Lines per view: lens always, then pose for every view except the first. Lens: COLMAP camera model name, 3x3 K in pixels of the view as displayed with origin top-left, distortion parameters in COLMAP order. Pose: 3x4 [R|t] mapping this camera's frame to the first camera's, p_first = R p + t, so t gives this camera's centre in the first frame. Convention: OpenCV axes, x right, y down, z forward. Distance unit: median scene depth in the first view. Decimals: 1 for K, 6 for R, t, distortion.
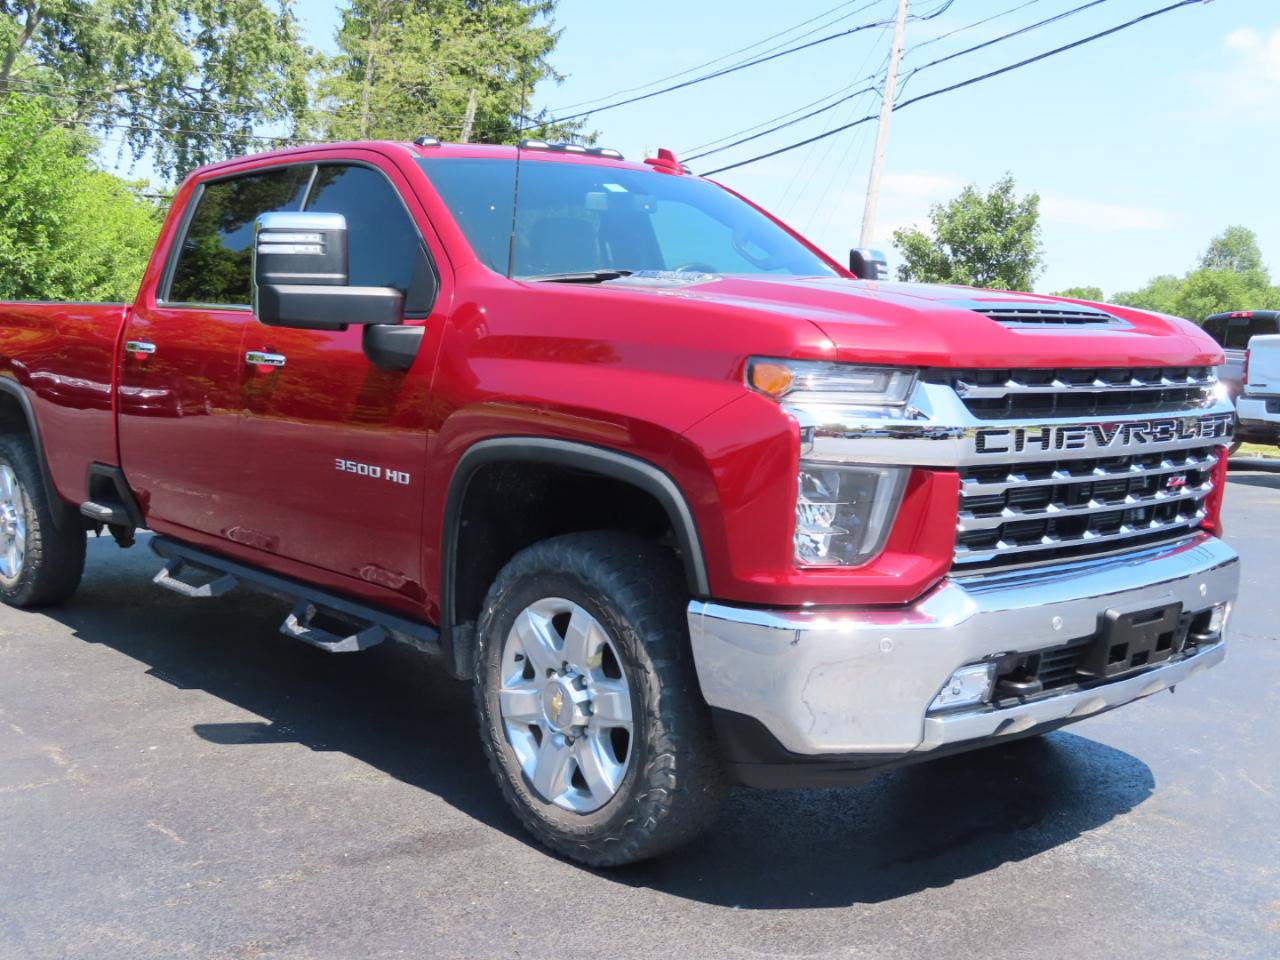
lens RADIAL K [[1457.6, 0, 639.1], [0, 1457.6, 484.6], [0, 0, 1]] dist [-0.018101, 0.016740]
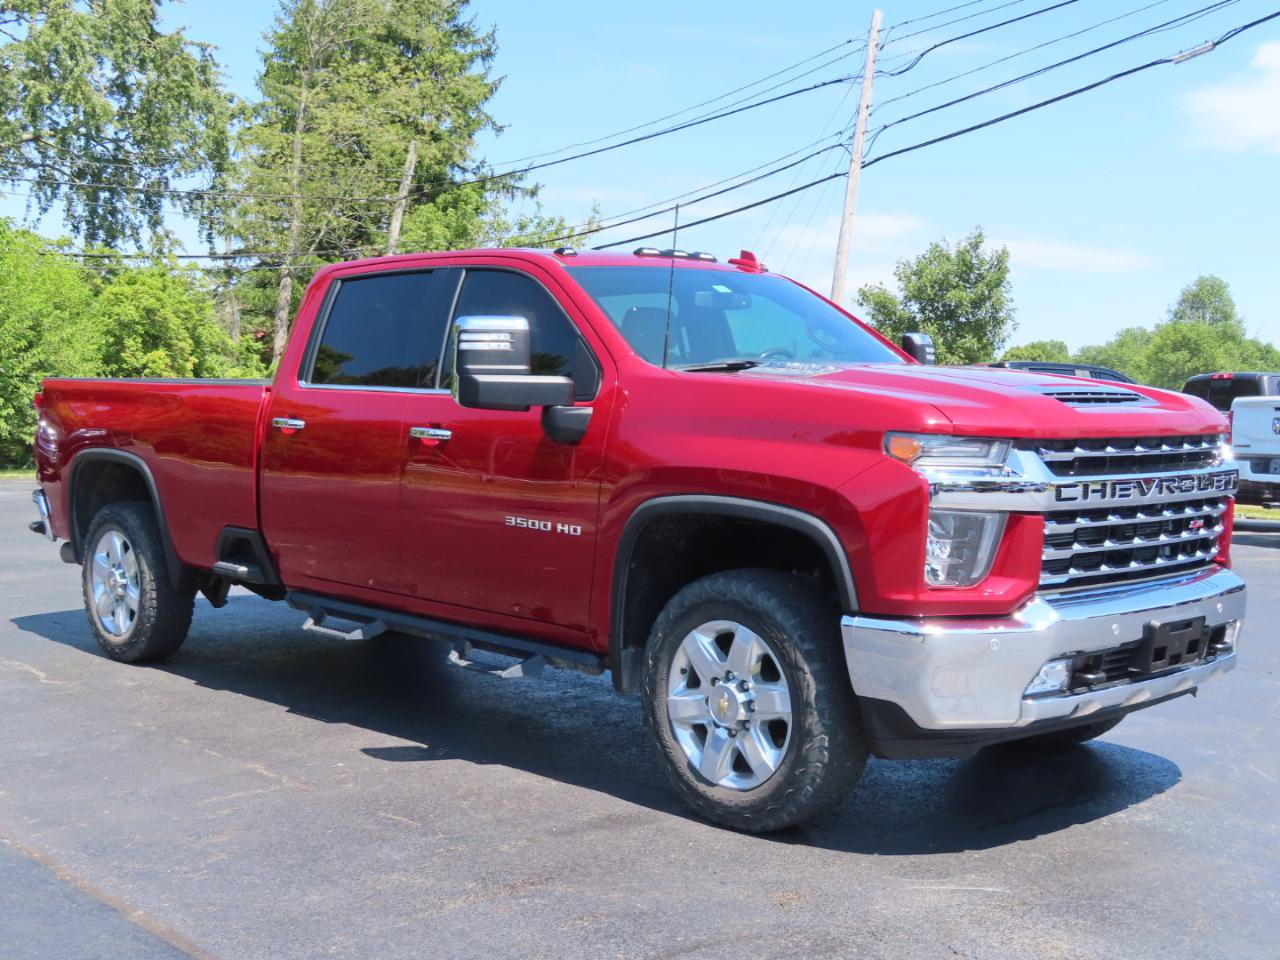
lens RADIAL K [[1603.9, 0, 640.0], [0, 1603.9, 480.0], [0, 0, 1]] dist [-0.008839, -0.000366]
pose [[0.998886, -0.010137, 0.046077, -0.172464], [0.012416, 0.998700, -0.049445, 0.021213], [-0.045516, 0.049962, 0.997713, -0.362102]]
